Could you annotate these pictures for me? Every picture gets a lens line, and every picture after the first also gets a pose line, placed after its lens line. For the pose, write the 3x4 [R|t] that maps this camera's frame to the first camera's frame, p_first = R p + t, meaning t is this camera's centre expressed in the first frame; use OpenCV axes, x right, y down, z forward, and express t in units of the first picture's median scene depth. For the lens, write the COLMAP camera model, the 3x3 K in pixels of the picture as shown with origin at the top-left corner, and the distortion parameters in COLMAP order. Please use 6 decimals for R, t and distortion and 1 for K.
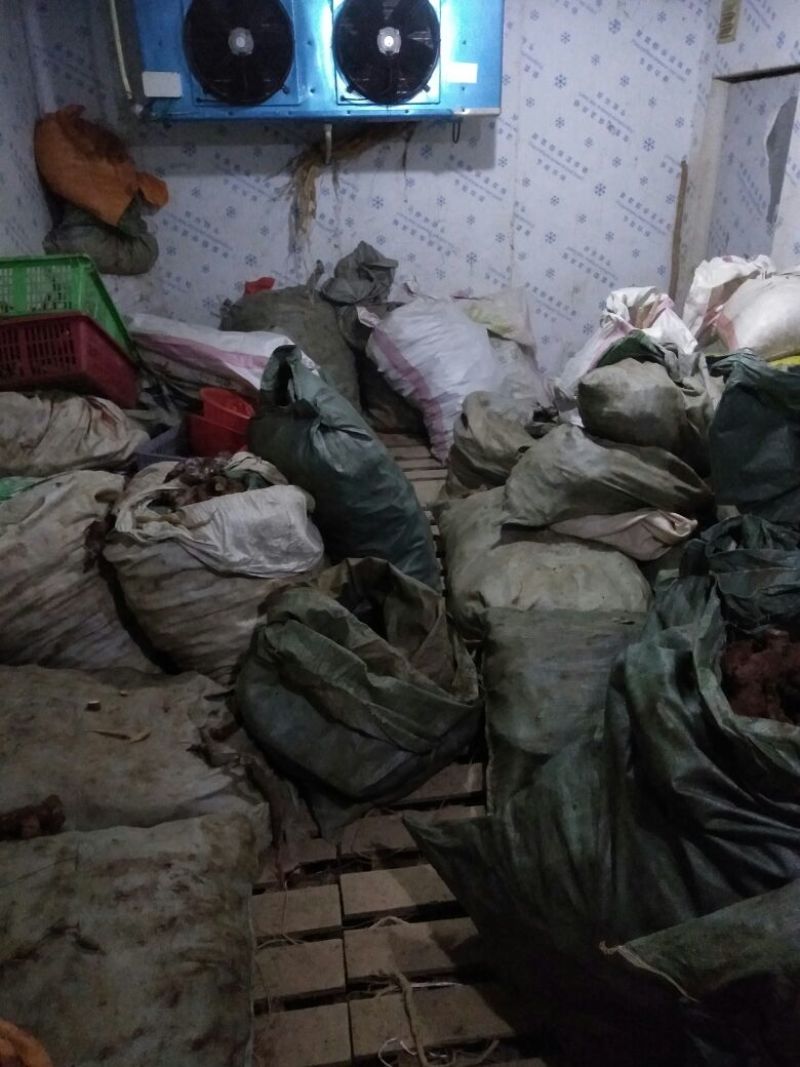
lens RADIAL K [[809.2, 0, 398.3], [0, 809.2, 534.0], [0, 0, 1]] dist [0.027075, -0.015443]
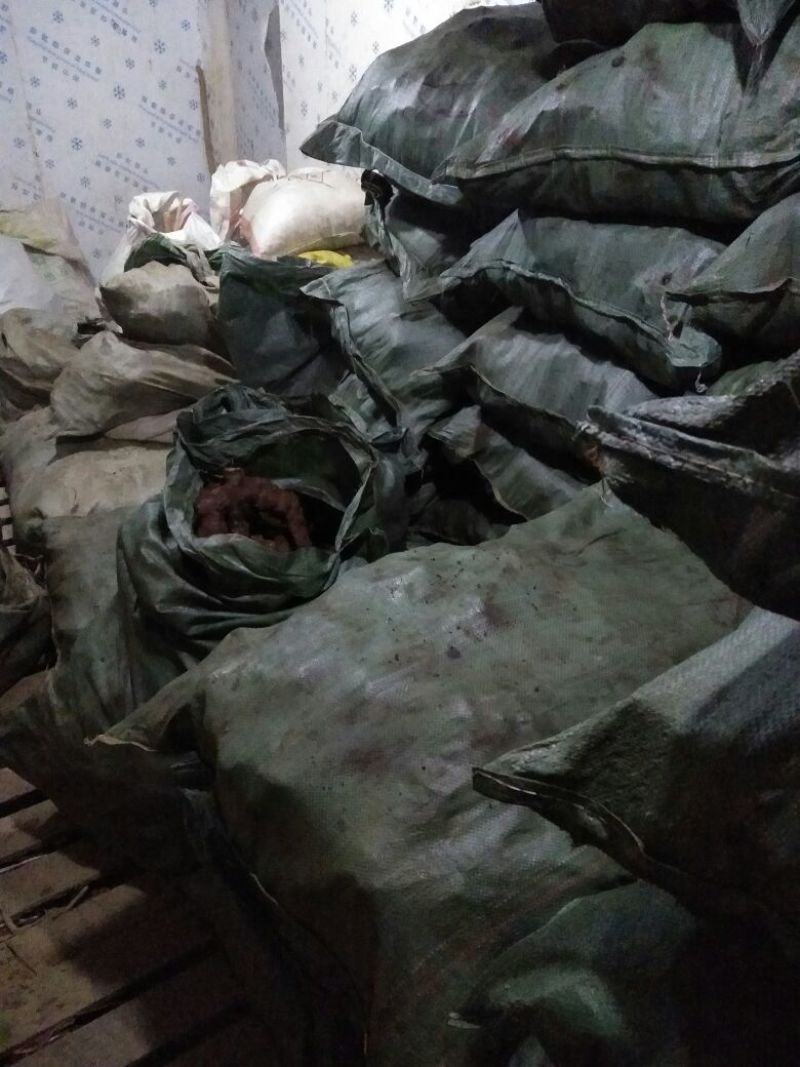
lens RADIAL K [[809.2, 0, 400.8], [0, 809.2, 534.1], [0, 0, 1]] dist [0.027075, -0.015443]
pose [[0.894026, -0.193820, 0.403920, 0.083845], [0.157549, 0.980003, 0.121538, 0.048869], [-0.419400, -0.045021, 0.906685, -0.087433]]
